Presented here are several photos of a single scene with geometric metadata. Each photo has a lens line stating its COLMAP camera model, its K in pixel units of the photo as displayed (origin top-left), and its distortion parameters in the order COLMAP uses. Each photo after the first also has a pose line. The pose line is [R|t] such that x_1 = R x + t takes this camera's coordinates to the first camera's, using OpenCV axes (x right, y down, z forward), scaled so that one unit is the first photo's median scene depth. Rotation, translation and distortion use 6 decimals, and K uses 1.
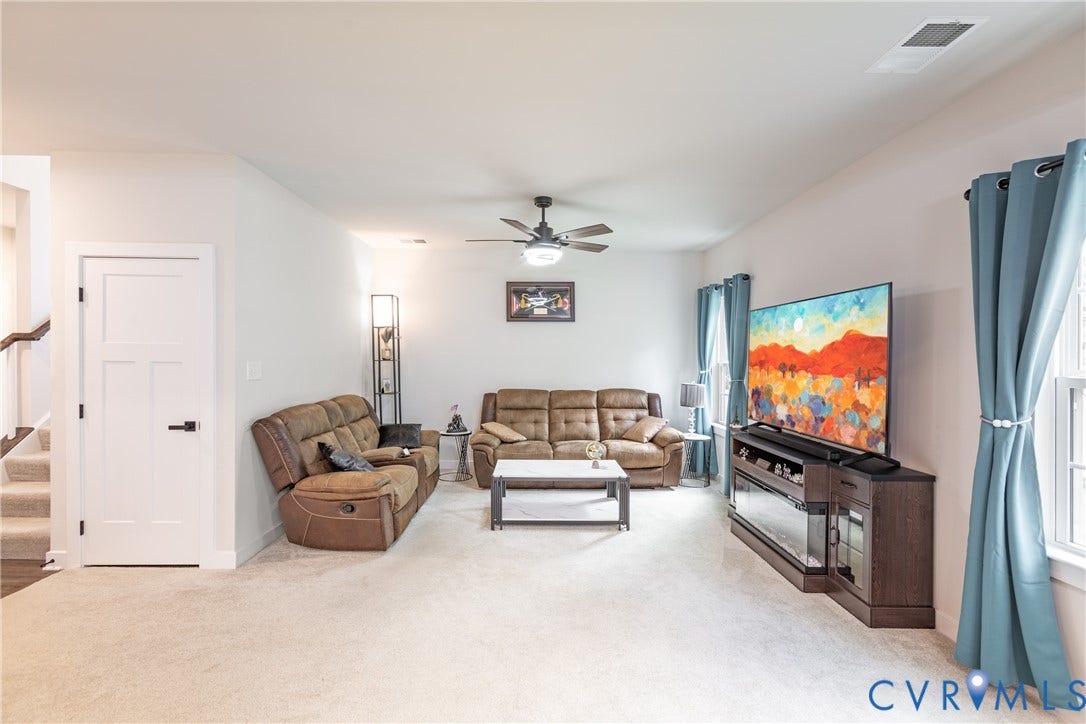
lens RADIAL K [[482.6, 0, 538.9], [0, 482.6, 354.4], [0, 0, 1]] dist [-0.005435, -0.000043]
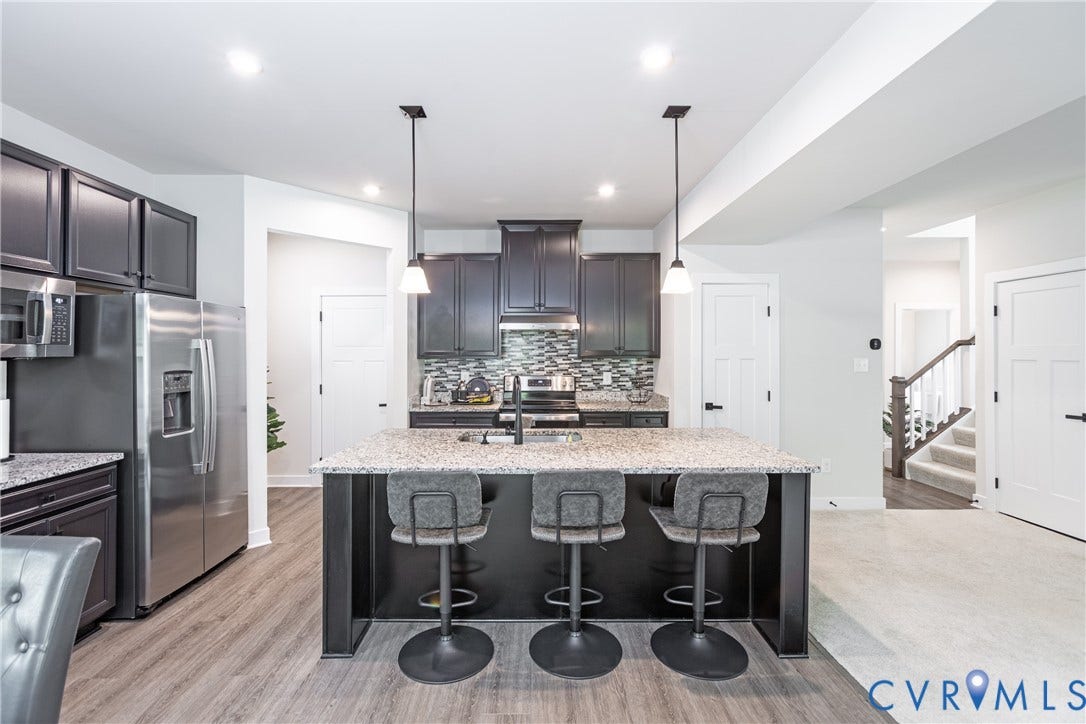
lens RADIAL K [[479.0, 0, 534.1], [0, 479.0, 350.1], [0, 0, 1]] dist [-0.007894, 0.000949]
pose [[-0.019424, -0.015749, -0.999687, 0.257613], [0.005070, 0.999862, -0.015851, 0.001300], [0.999798, -0.005377, -0.019342, -0.168884]]
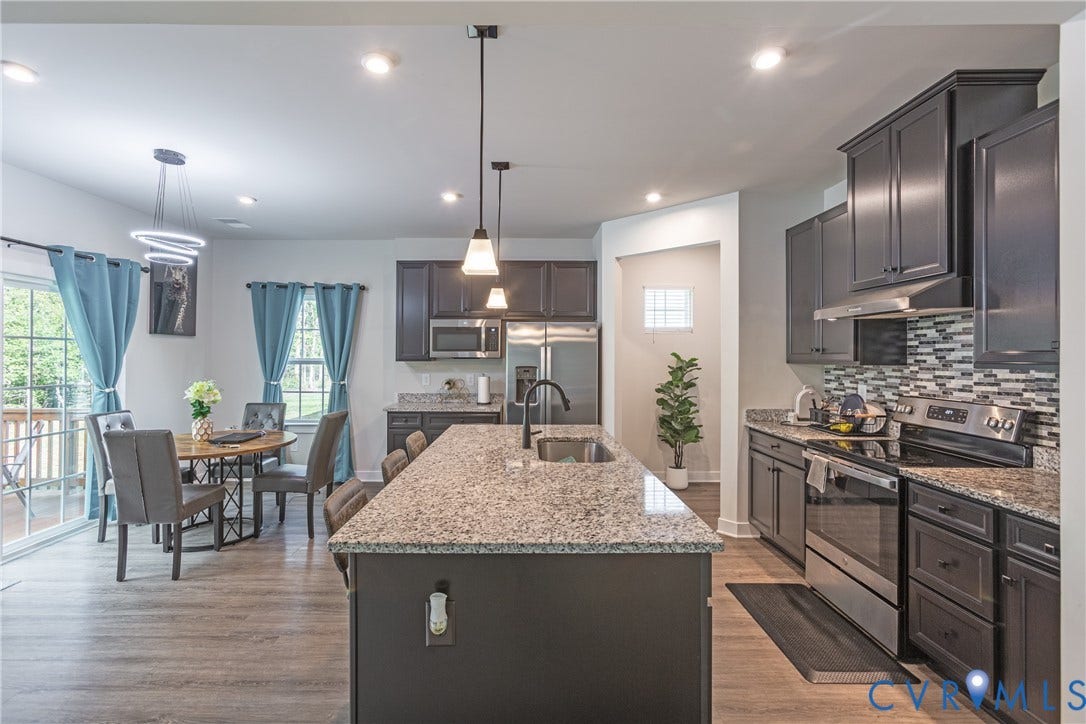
lens RADIAL K [[481.5, 0, 543.0], [0, 481.5, 362.0], [0, 0, 1]] dist [-0.028337, 0.019457]
pose [[-0.999916, -0.011222, -0.006500, -0.295957], [-0.011277, 0.999900, 0.008588, -0.002021], [0.006403, 0.008661, -0.999942, 0.329682]]
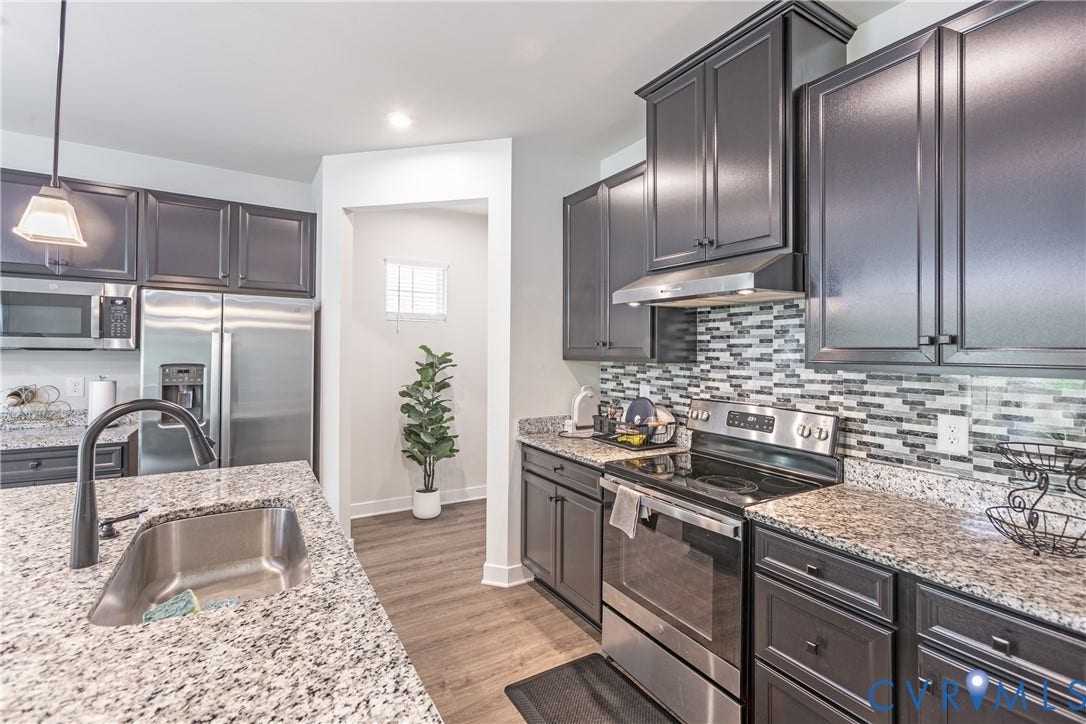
lens RADIAL K [[483.5, 0, 545.4], [0, 483.5, 351.4], [0, 0, 1]] dist [0.000158, 0.000321]
pose [[-0.862720, -0.019610, -0.505301, -0.348290], [-0.018105, 0.999805, -0.007889, -0.003407], [0.505358, 0.002342, -0.862907, 0.108257]]
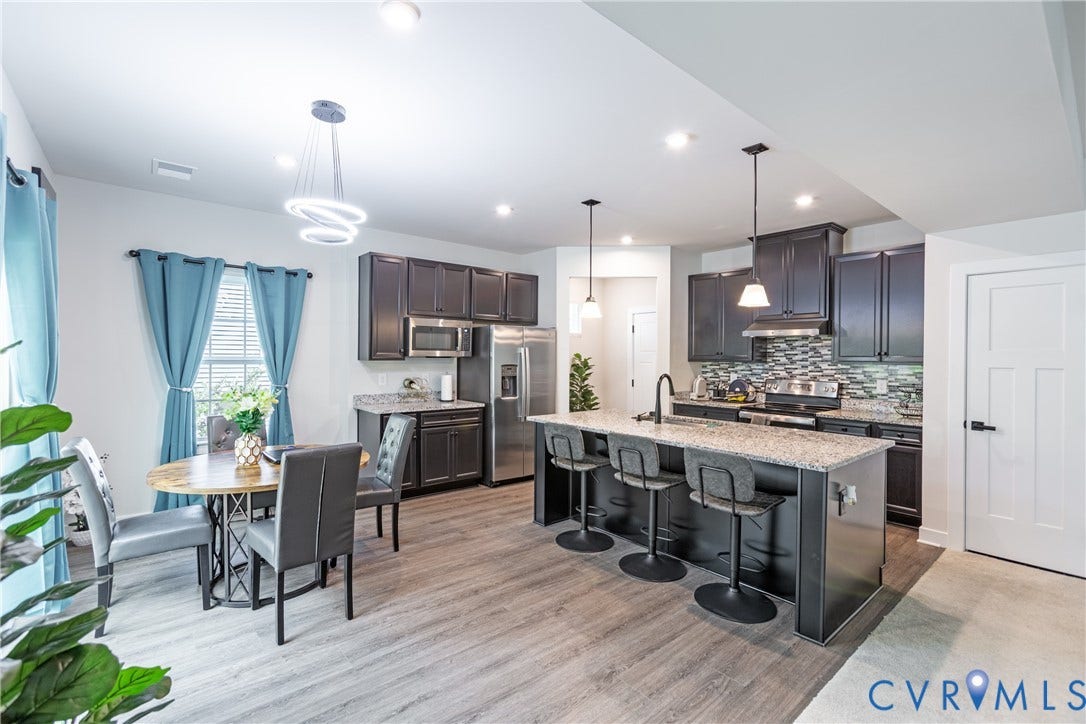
lens RADIAL K [[477.1, 0, 547.7], [0, 477.1, 357.8], [0, 0, 1]] dist [-0.011783, 0.000127]
pose [[-0.769220, -0.012752, -0.638857, 0.315926], [-0.013709, 0.999900, -0.003452, 0.002078], [0.638837, 0.006103, -0.769318, 0.254092]]
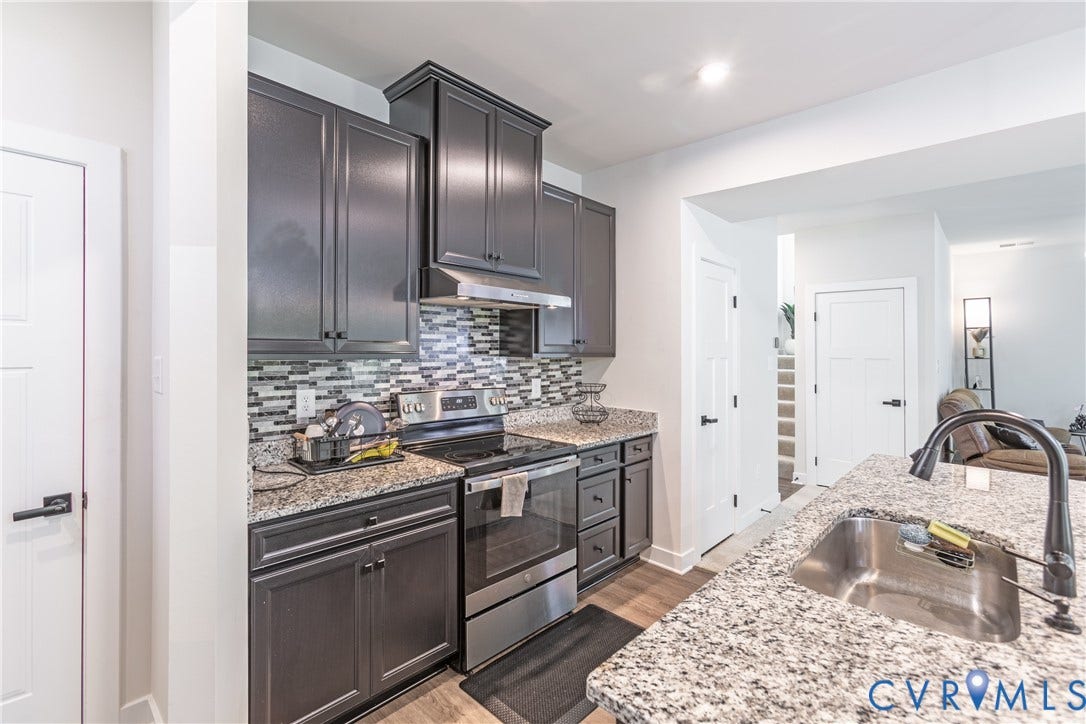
lens RADIAL K [[482.6, 0, 538.9], [0, 482.6, 354.4], [0, 0, 1]] dist [-0.005435, -0.000043]
pose [[0.709214, -0.001078, -0.704992, -0.292818], [0.002794, 0.999995, 0.001282, -0.001007], [0.704987, -0.002879, 0.709214, -0.492900]]
